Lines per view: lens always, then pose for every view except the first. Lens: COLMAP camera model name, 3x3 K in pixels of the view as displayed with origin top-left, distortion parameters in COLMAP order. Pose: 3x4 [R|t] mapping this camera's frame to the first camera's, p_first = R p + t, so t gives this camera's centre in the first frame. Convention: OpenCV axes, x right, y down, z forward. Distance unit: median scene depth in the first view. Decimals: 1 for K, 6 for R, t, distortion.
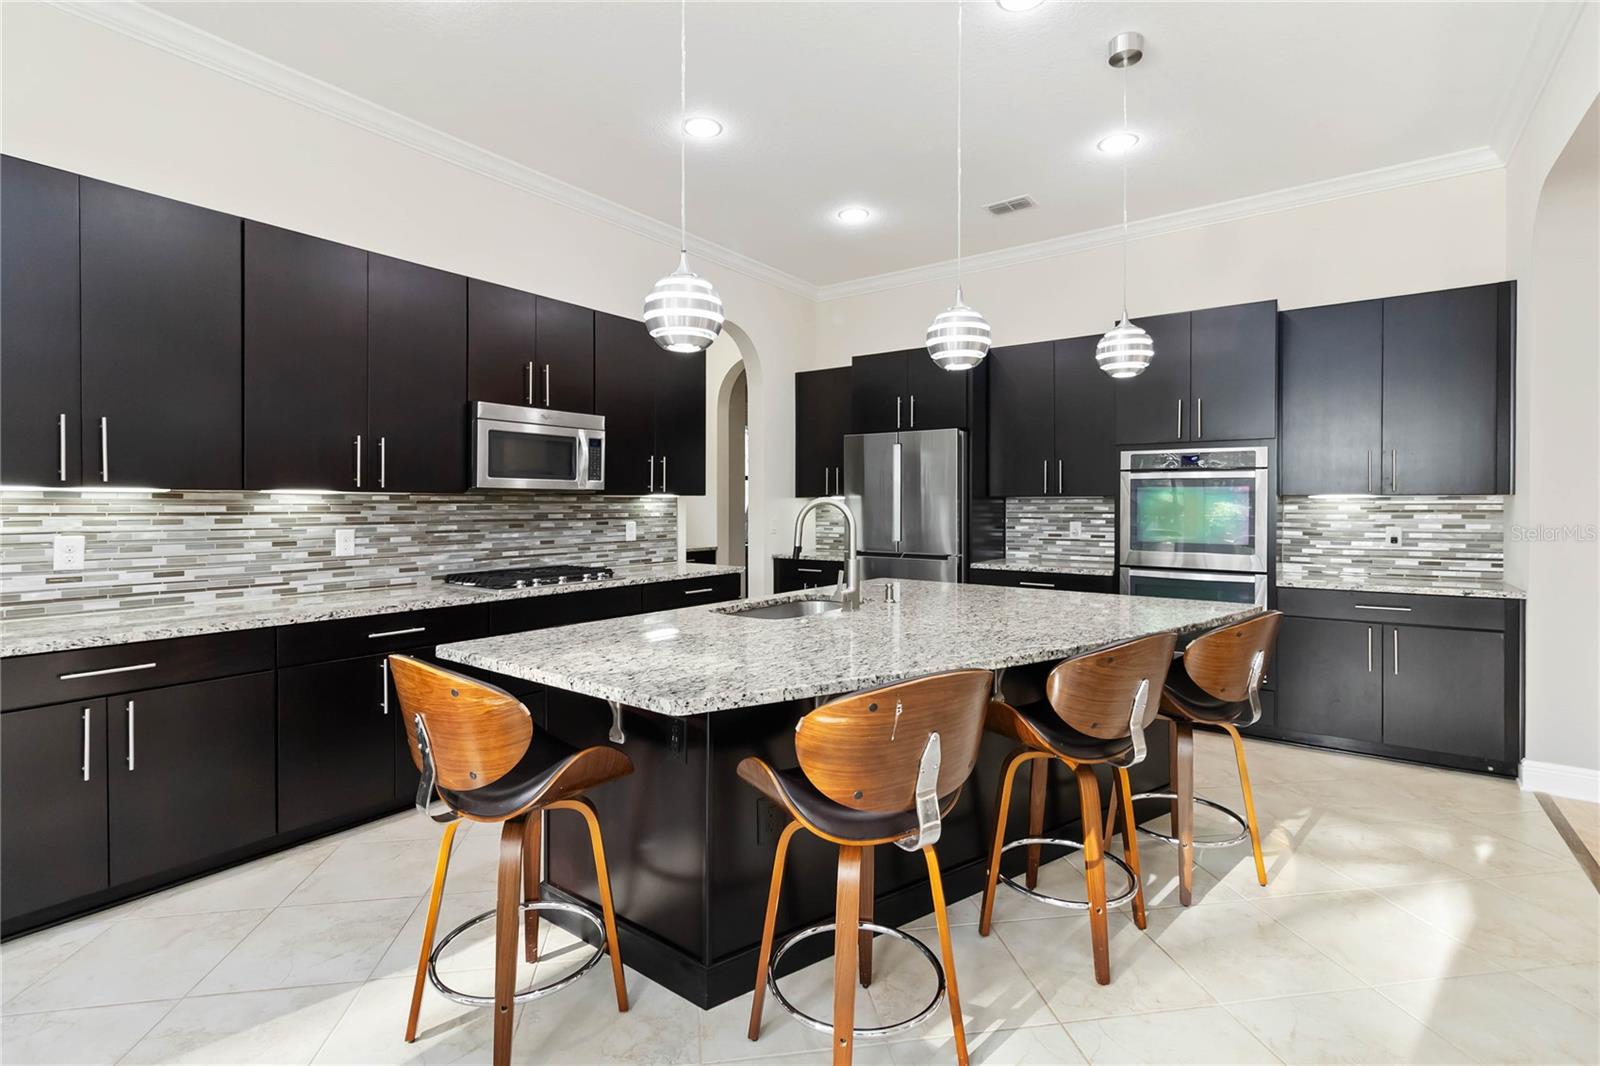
lens RADIAL K [[745.7, 0, 805.5], [0, 745.7, 516.2], [0, 0, 1]] dist [0.000390, 0.000434]
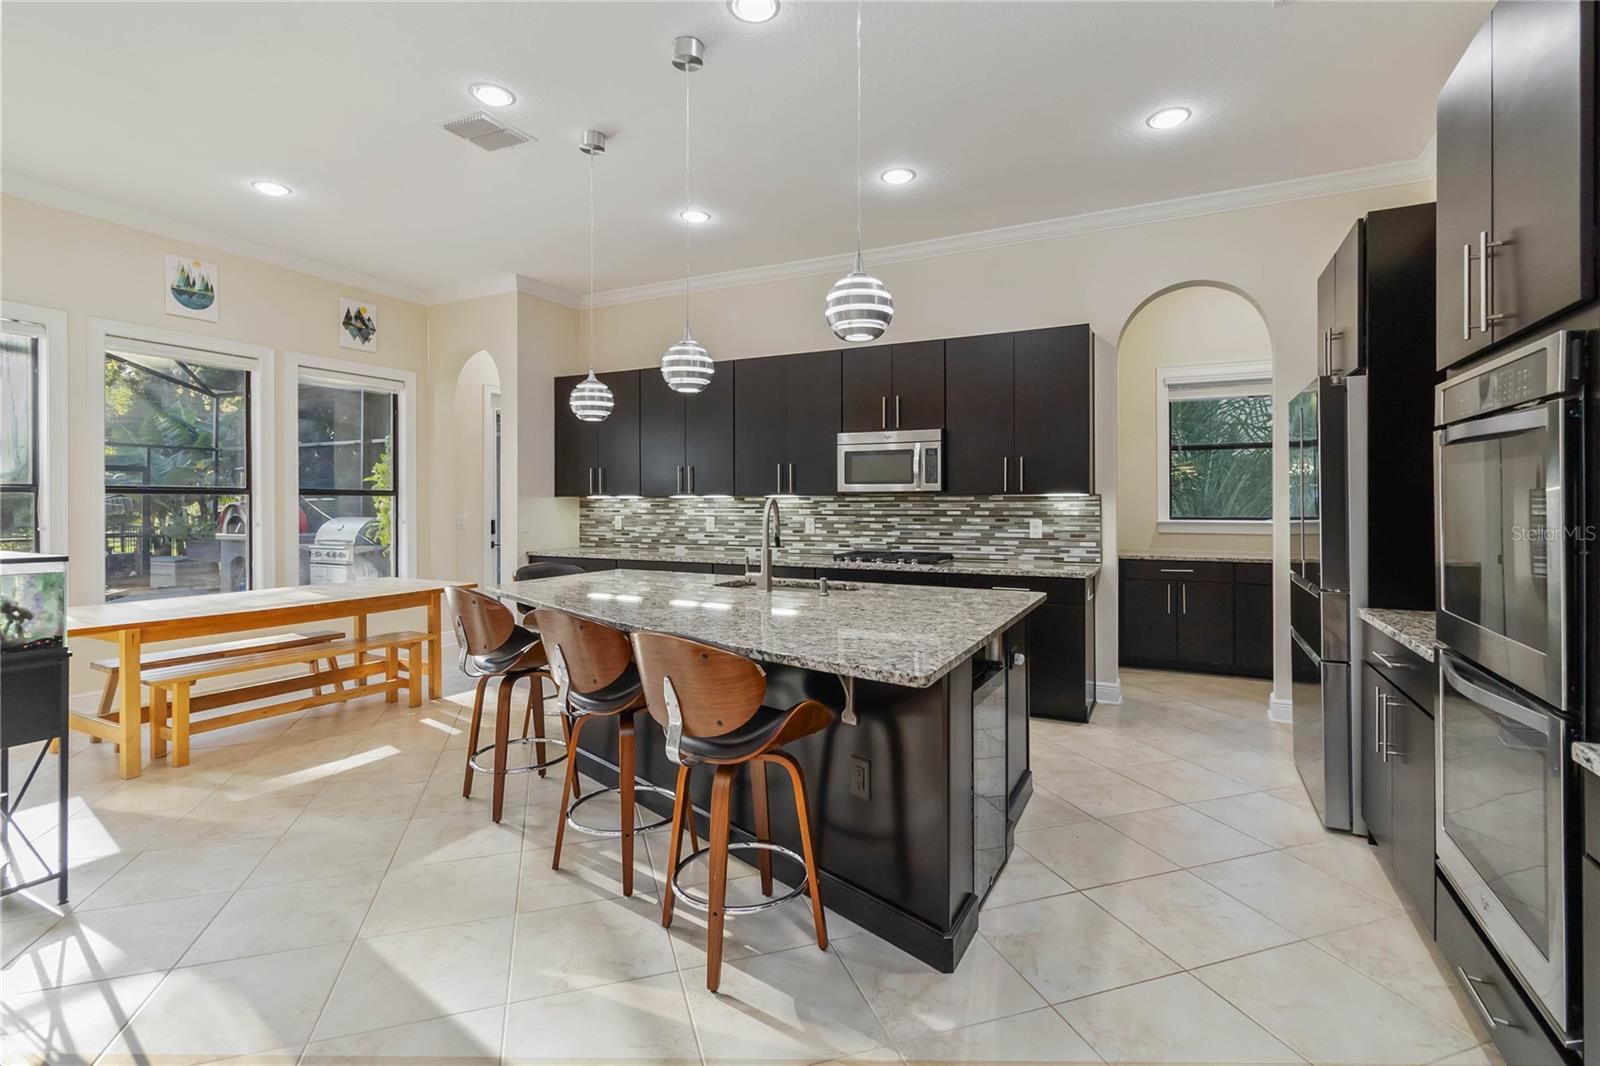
lens RADIAL K [[745.7, 0, 805.5], [0, 745.7, 516.2], [0, 0, 1]] dist [0.000390, 0.000434]
pose [[0.175631, 0.015246, -0.984338, 0.922617], [-0.016801, 0.999781, 0.012487, -0.006630], [0.984313, 0.014344, 0.175849, 0.621439]]
